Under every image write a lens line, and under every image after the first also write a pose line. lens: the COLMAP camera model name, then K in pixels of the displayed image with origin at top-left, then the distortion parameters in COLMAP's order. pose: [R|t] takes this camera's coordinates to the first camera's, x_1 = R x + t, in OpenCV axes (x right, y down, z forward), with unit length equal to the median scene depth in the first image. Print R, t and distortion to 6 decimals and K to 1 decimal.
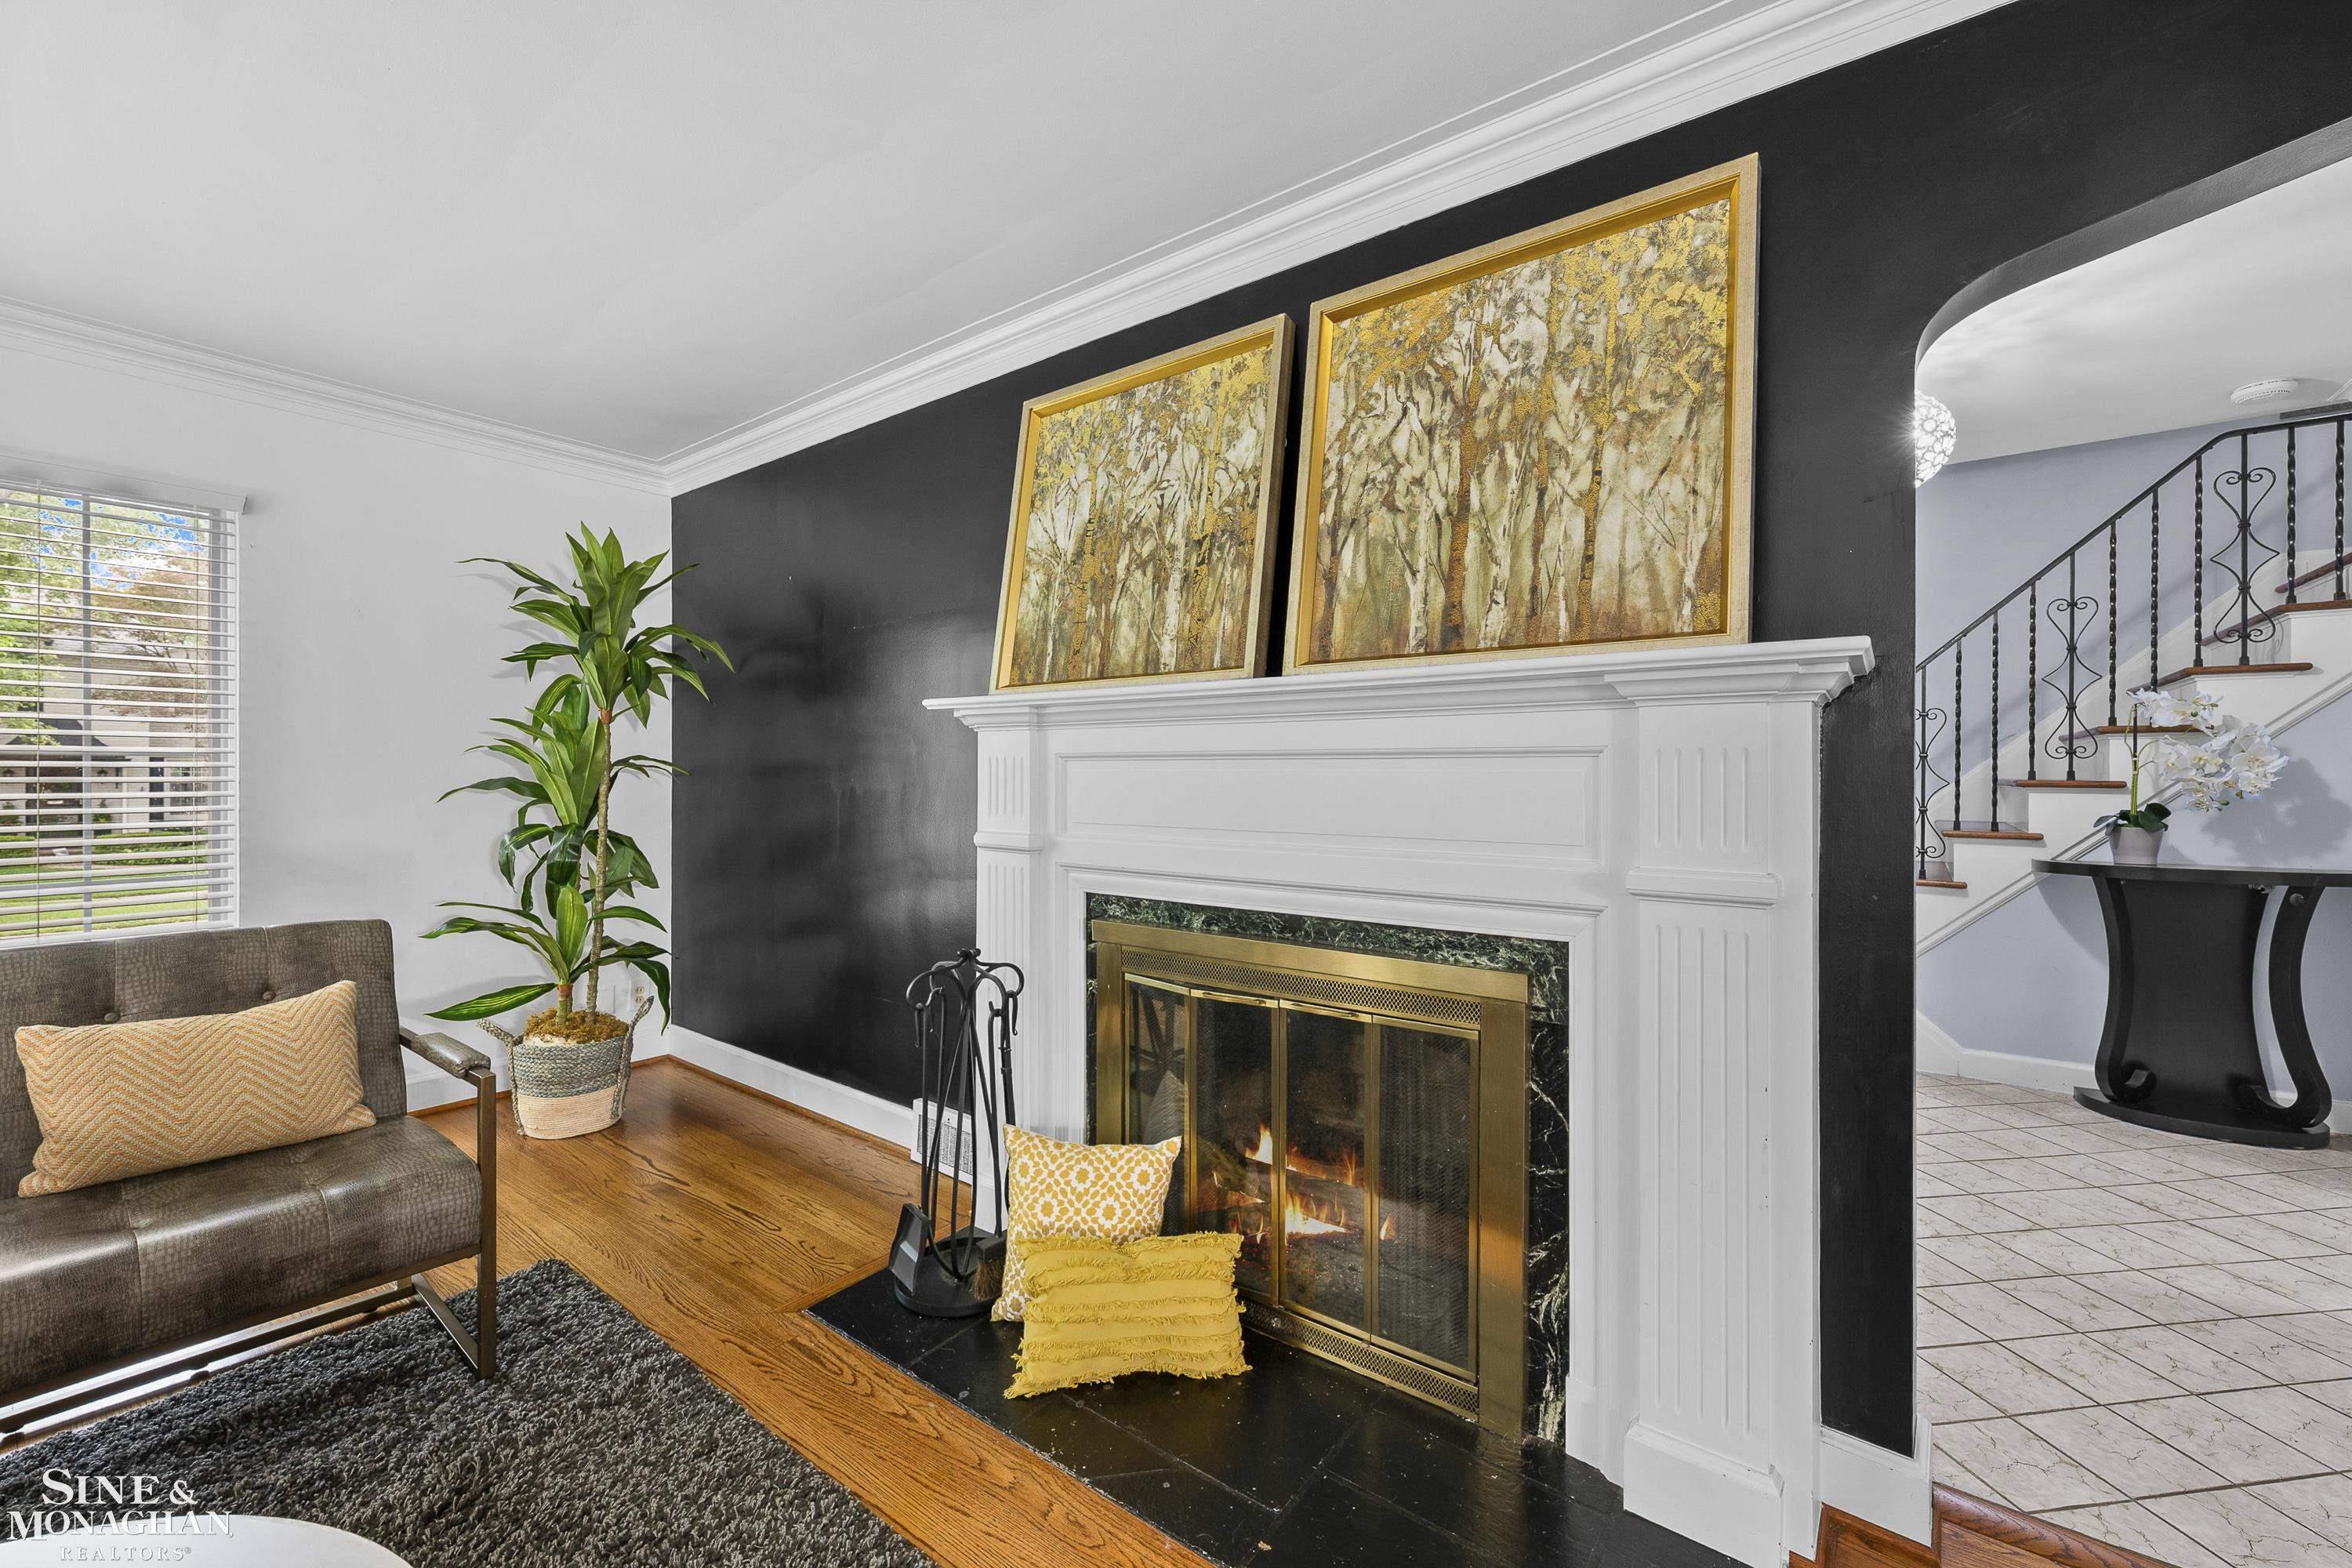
lens RADIAL K [[961.7, 0, 1160.5], [0, 961.7, 771.6], [0, 0, 1]] dist [0.001701, 0.000080]
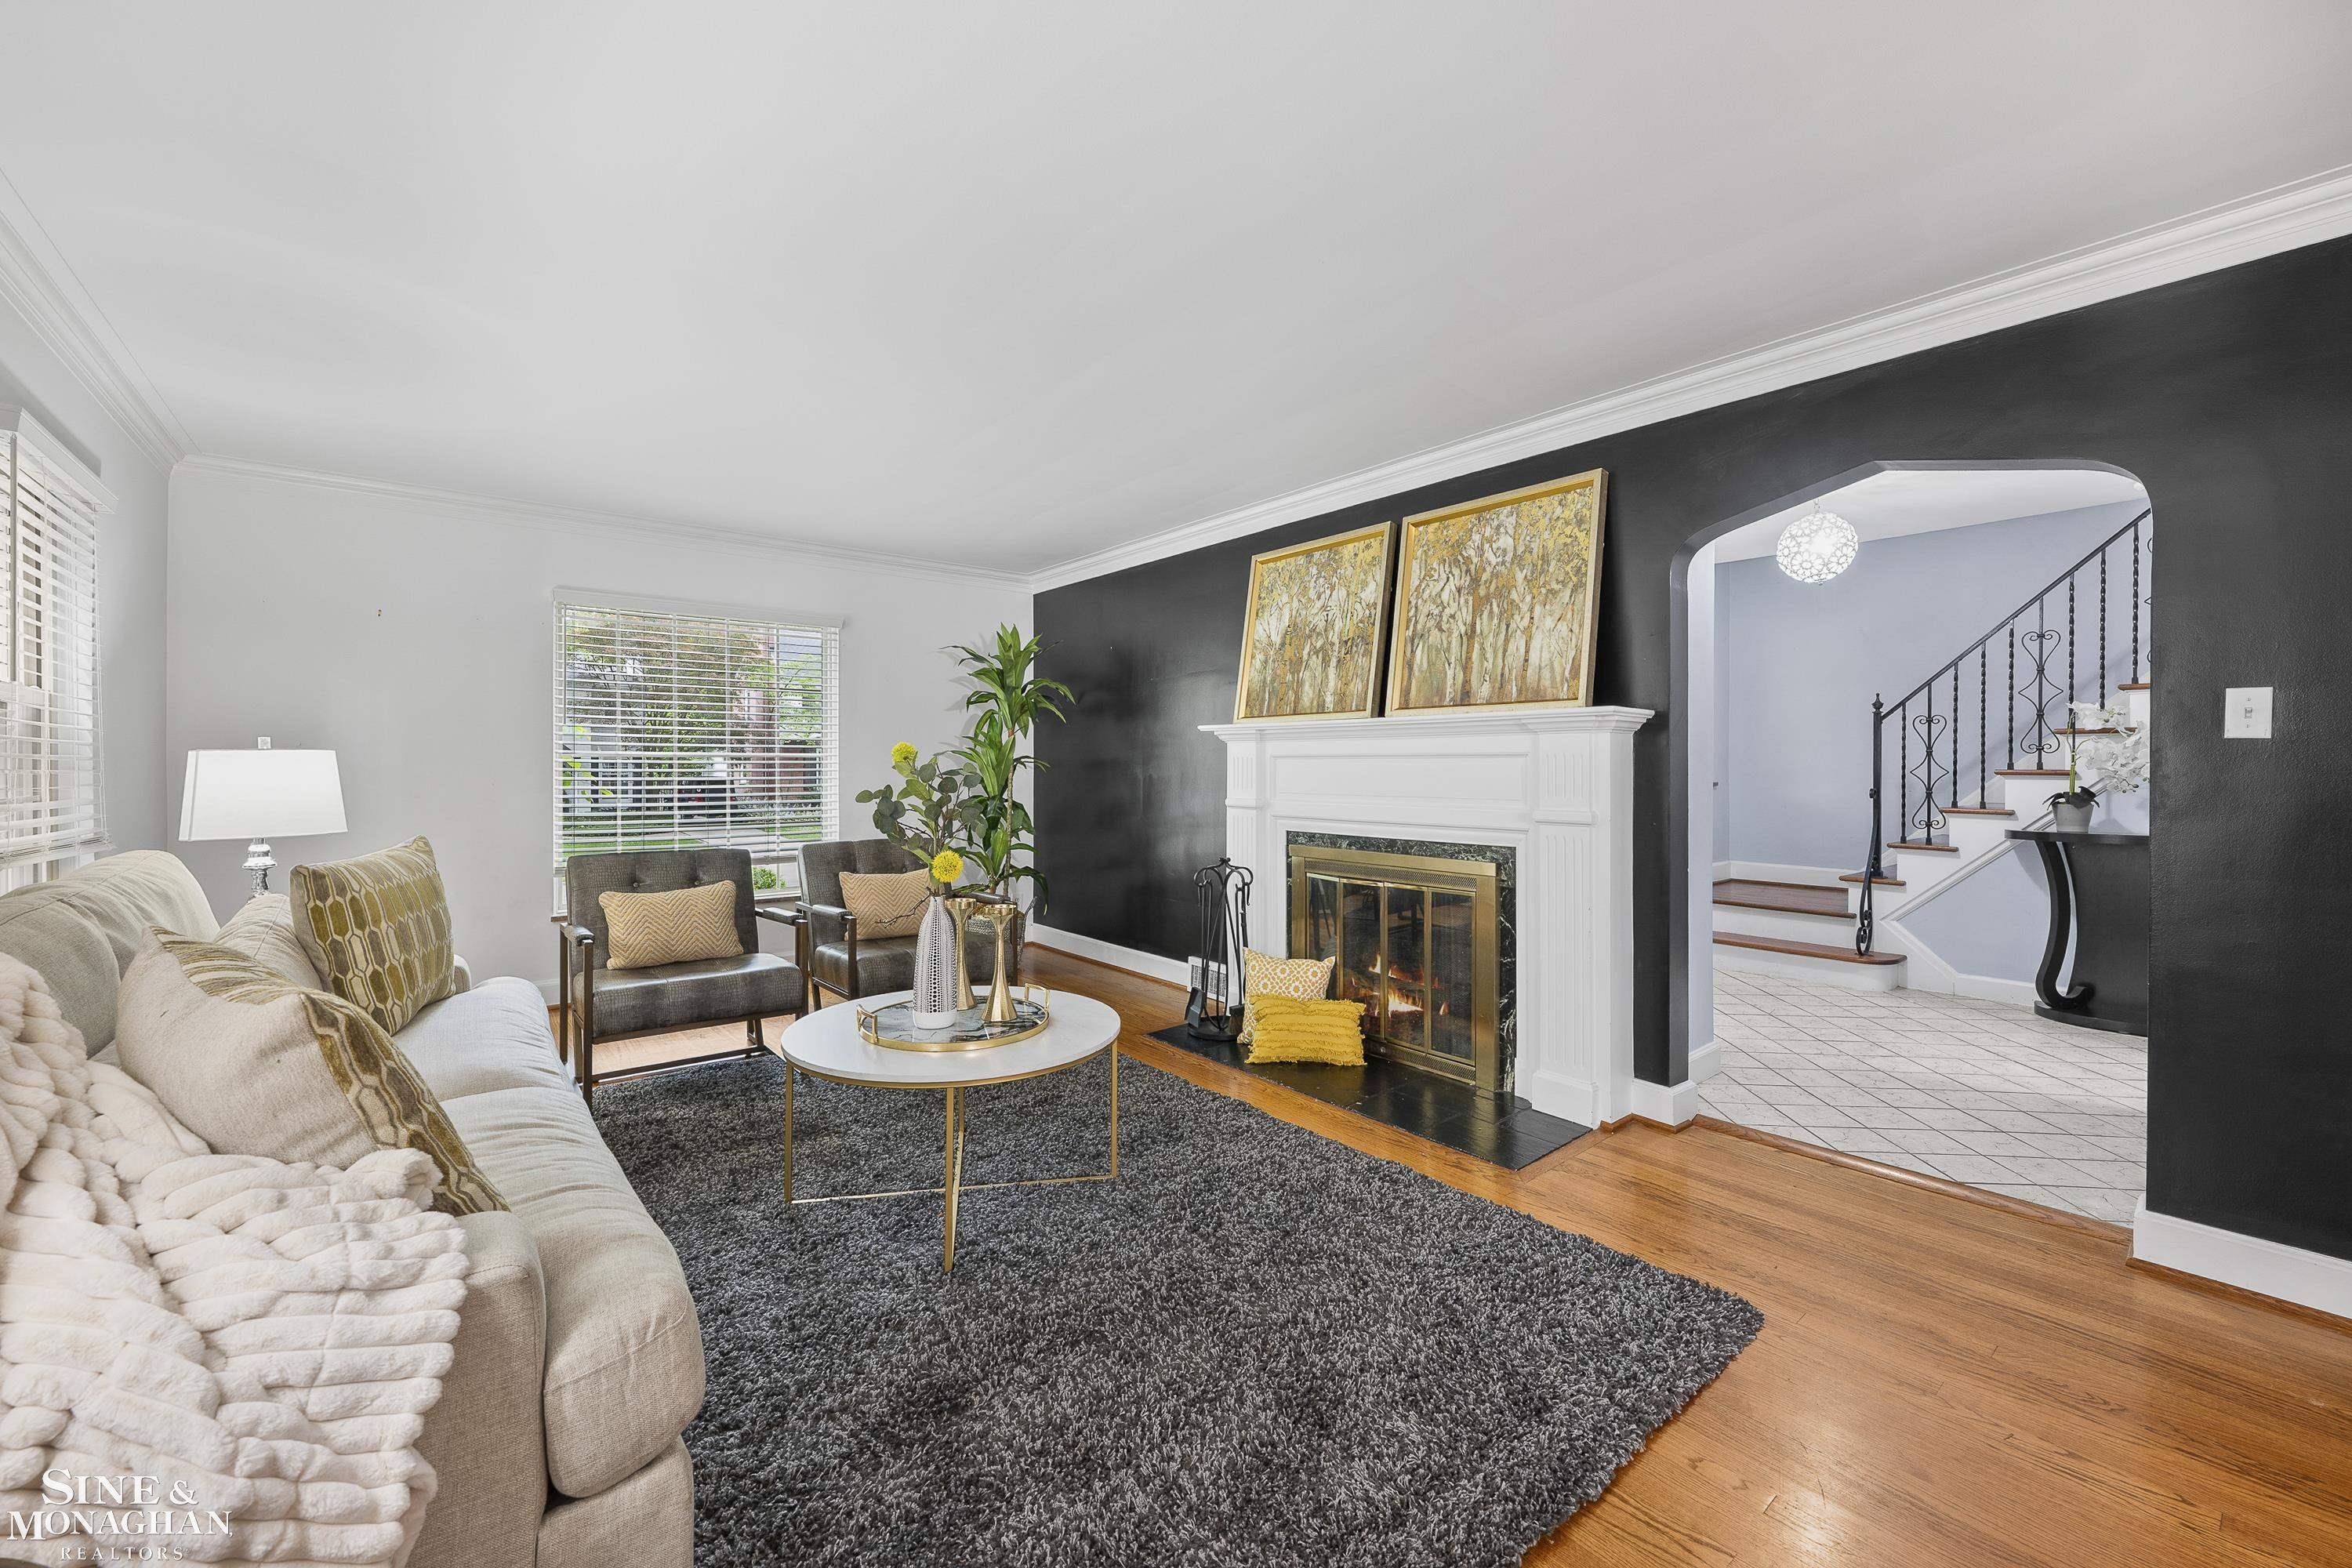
lens RADIAL K [[941.7, 0, 1176.4], [0, 941.7, 772.6], [0, 0, 1]] dist [-0.000280, 0.000045]
pose [[0.975709, 0.000027, -0.219071, 0.119399], [0.001774, 0.999966, 0.008024, -0.000047], [0.219064, -0.008218, 0.975676, -0.857032]]
